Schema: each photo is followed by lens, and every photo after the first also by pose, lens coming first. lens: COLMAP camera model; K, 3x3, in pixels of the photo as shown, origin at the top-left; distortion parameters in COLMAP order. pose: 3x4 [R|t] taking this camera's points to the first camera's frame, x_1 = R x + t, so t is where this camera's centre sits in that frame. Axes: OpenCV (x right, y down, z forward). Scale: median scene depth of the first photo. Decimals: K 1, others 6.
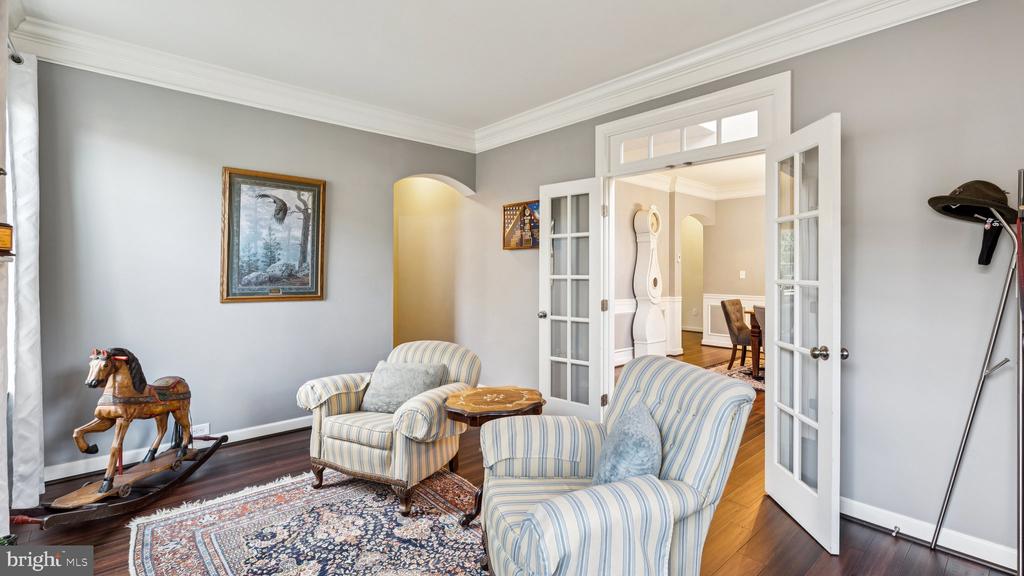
lens RADIAL K [[460.8, 0, 508.3], [0, 460.8, 264.5], [0, 0, 1]] dist [-0.005331, -0.000193]
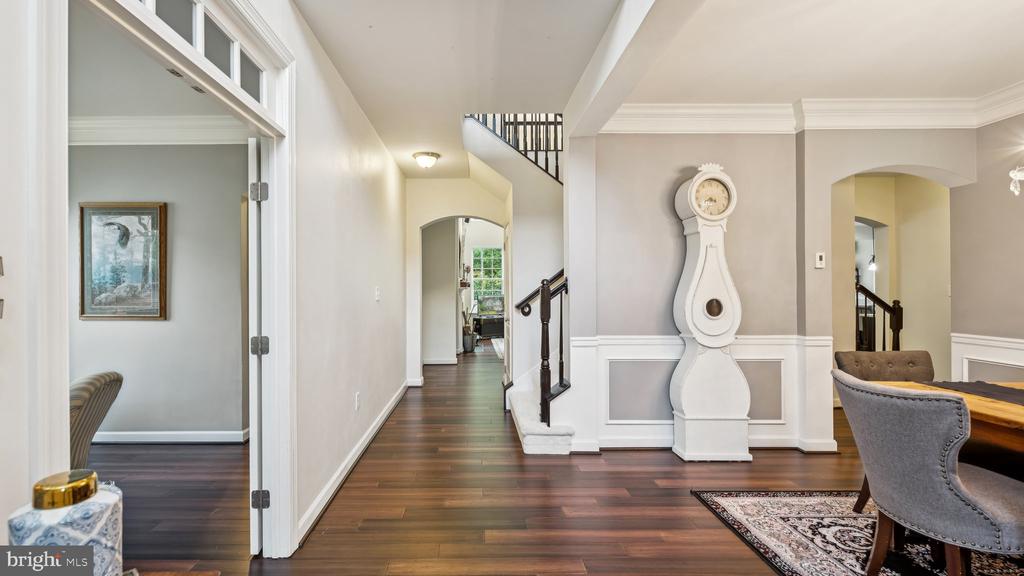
lens RADIAL K [[473.2, 0, 469.8], [0, 473.2, 285.7], [0, 0, 1]] dist [-0.002487, 0.000119]
pose [[0.748131, -0.012761, -0.663429, 0.814448], [0.018536, 0.999827, 0.001670, 0.012191], [0.663292, -0.013547, 0.748238, 0.684071]]
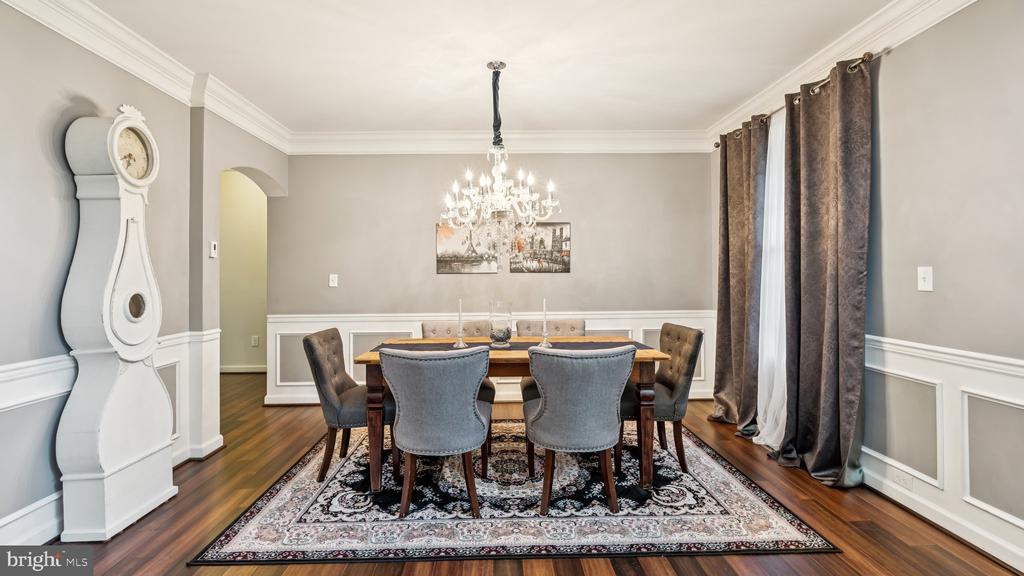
lens RADIAL K [[460.8, 0, 506.5], [0, 460.8, 266.0], [0, 0, 1]] dist [-0.005331, -0.000193]
pose [[0.642711, 0.001841, 0.766106, 0.382295], [0.002548, 0.999986, -0.004541, 0.013077], [-0.766104, 0.004870, 0.642698, 0.876028]]
